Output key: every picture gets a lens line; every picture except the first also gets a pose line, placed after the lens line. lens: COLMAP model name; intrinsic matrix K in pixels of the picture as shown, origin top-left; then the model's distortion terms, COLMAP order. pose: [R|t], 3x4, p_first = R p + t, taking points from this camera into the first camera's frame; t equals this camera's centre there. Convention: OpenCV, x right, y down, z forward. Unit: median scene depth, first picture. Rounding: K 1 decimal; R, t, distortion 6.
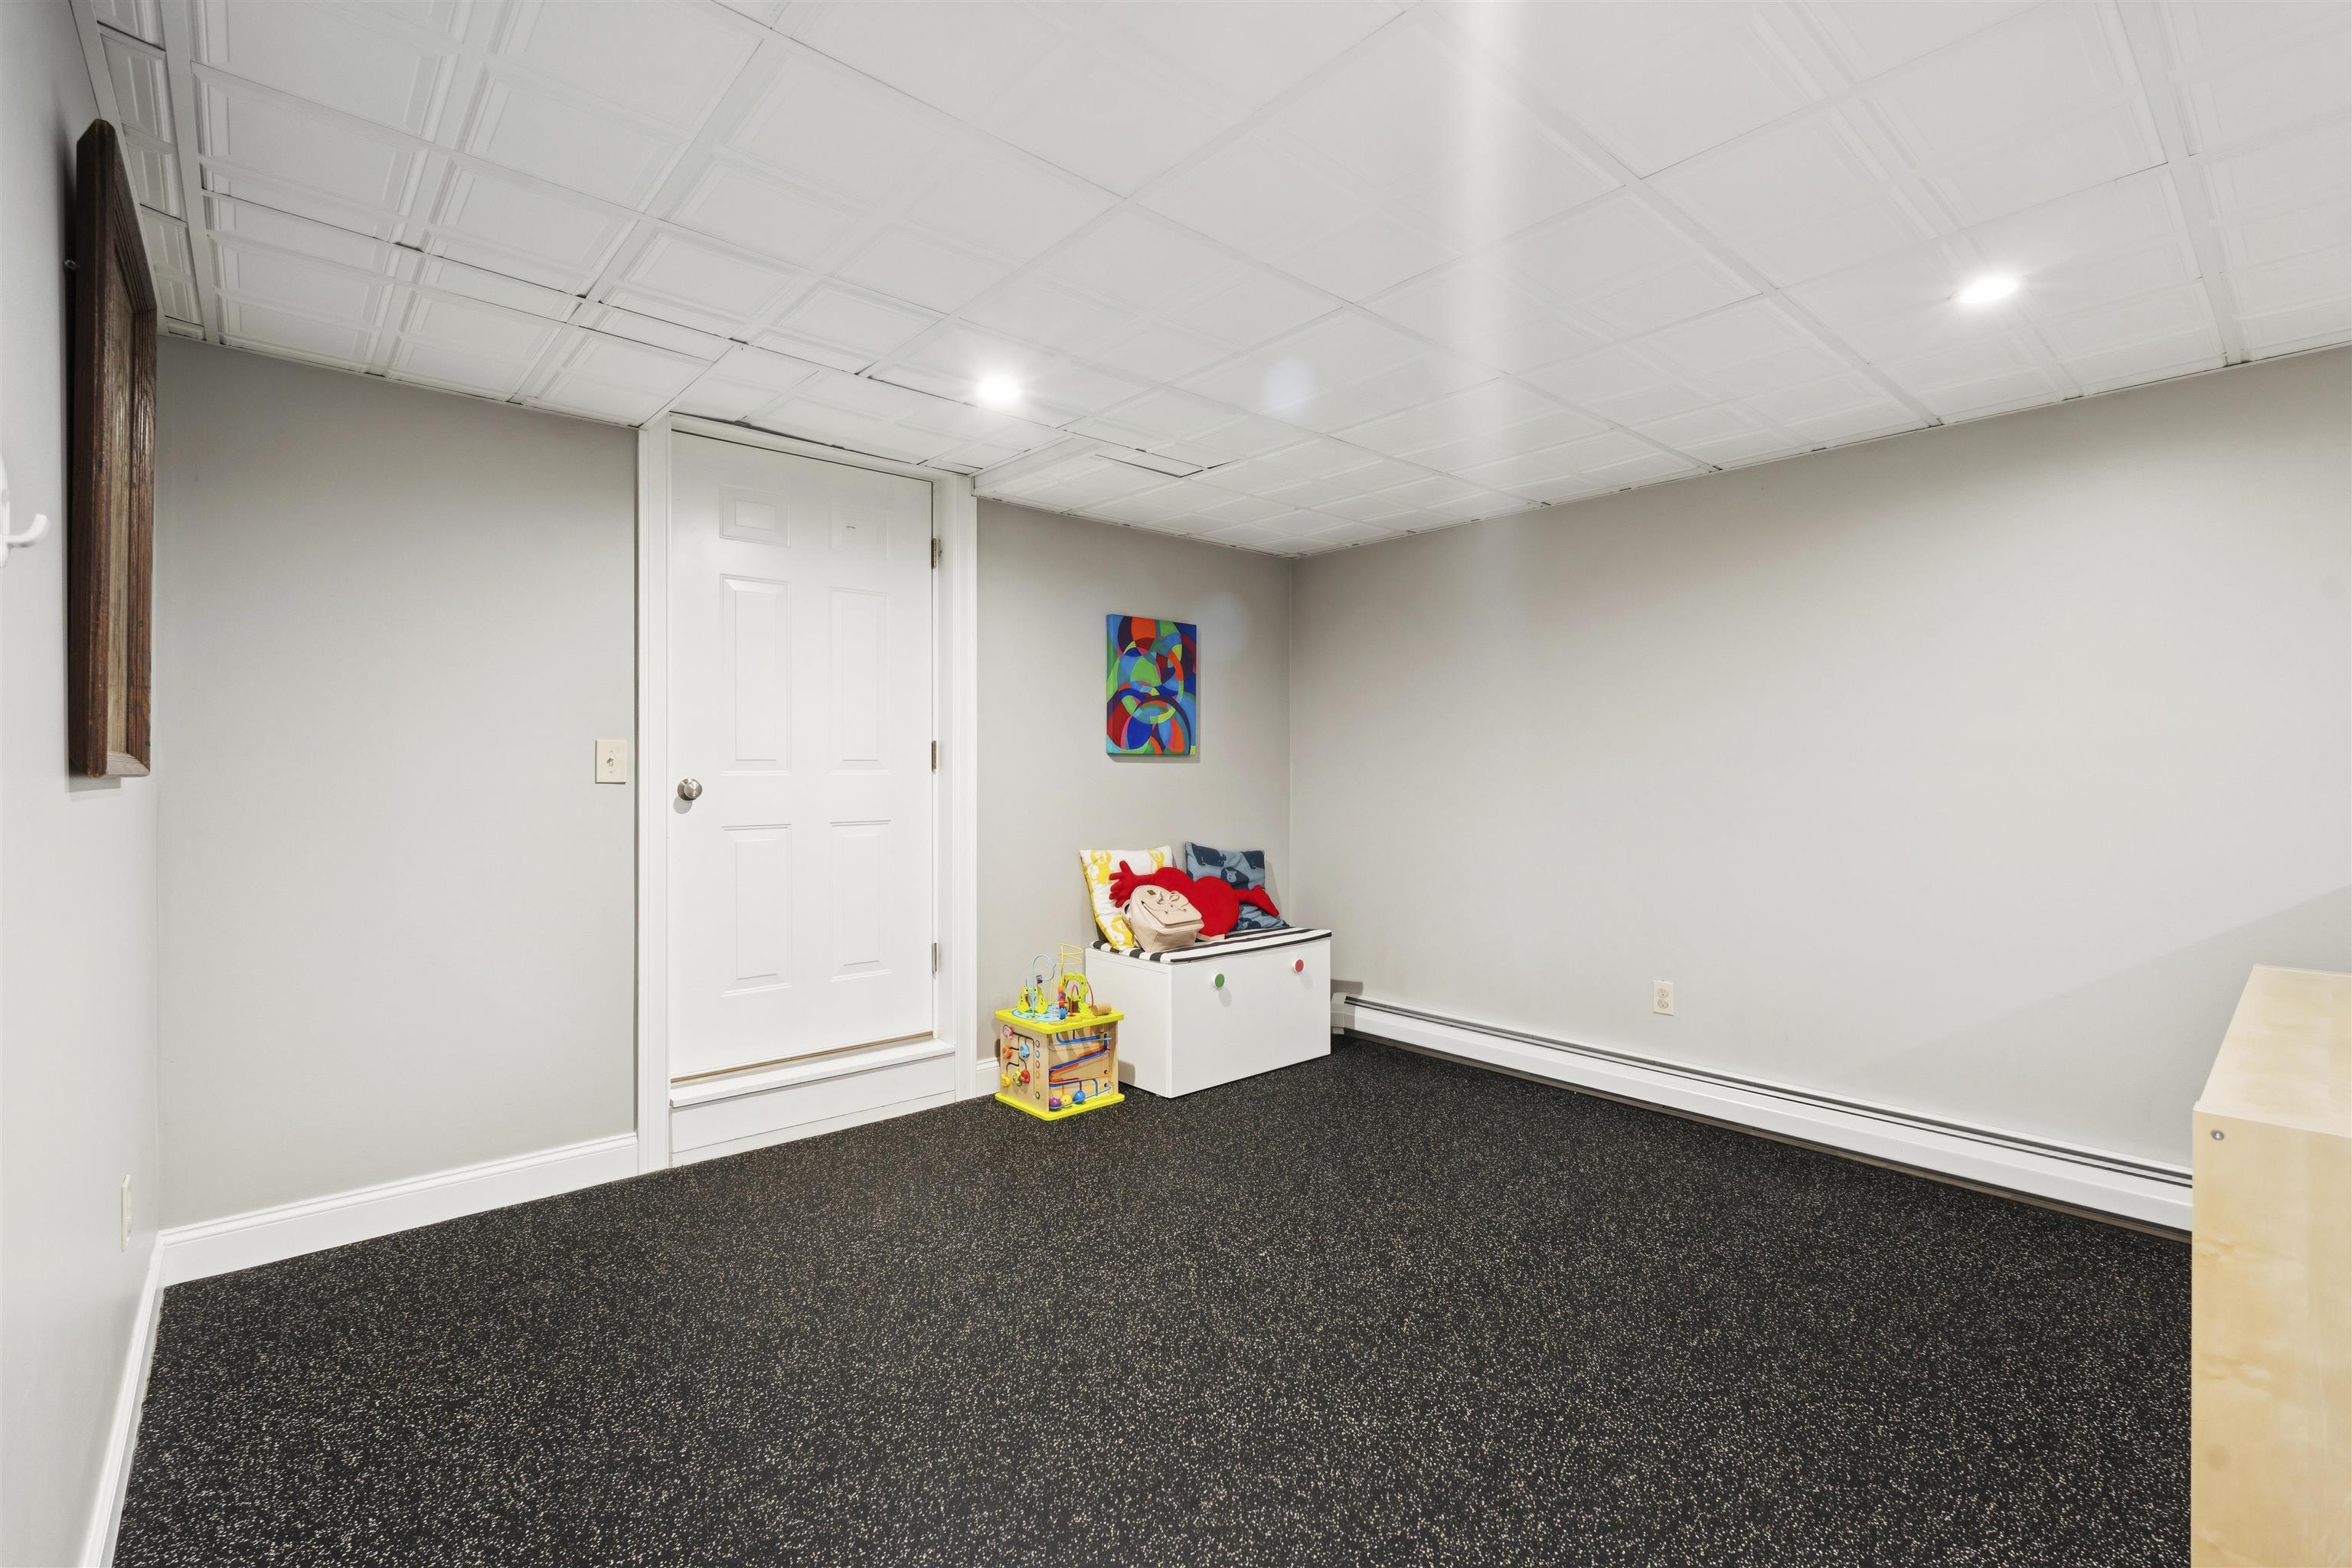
lens RADIAL K [[1029.1, 0, 1177.3], [0, 1029.1, 775.7], [0, 0, 1]] dist [-0.002307, -0.000350]
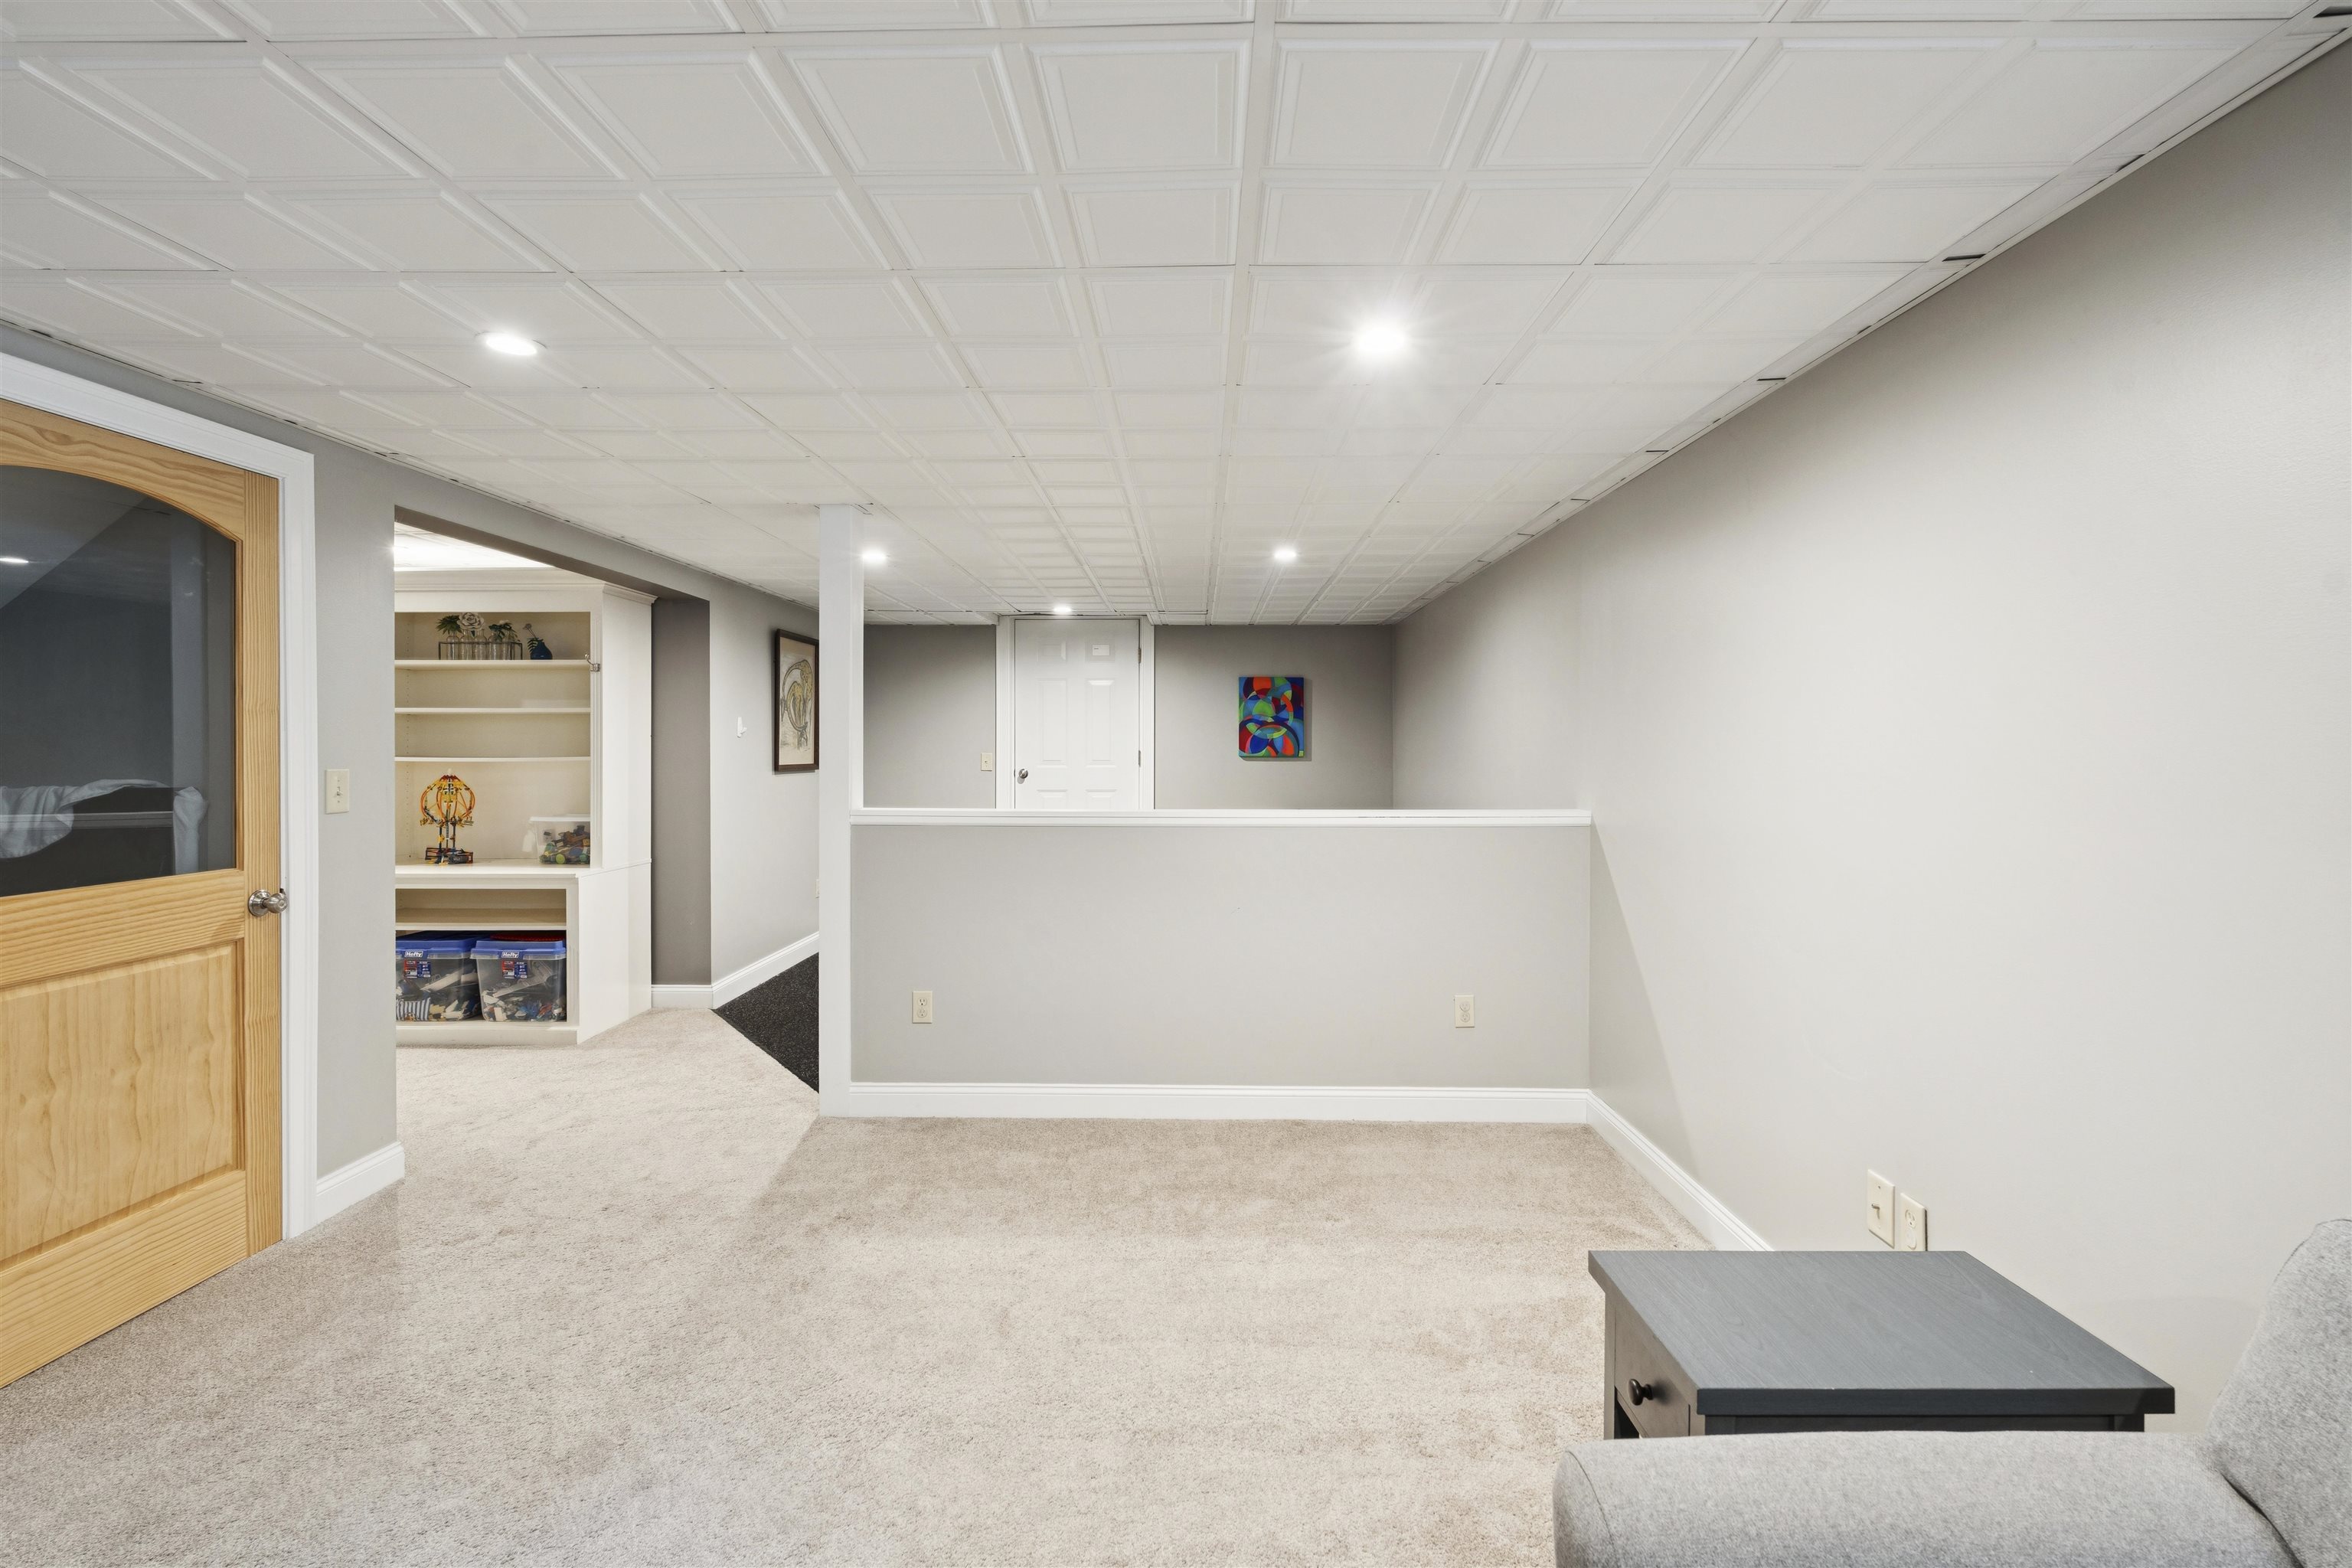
lens RADIAL K [[1029.5, 0, 1173.7], [0, 1029.5, 775.7], [0, 0, 1]] dist [-0.004192, 0.000027]
pose [[0.730469, 0.019777, -0.682659, 1.194402], [-0.004026, 0.999688, 0.024654, -0.035794], [0.682934, -0.015261, 0.730321, -0.406760]]
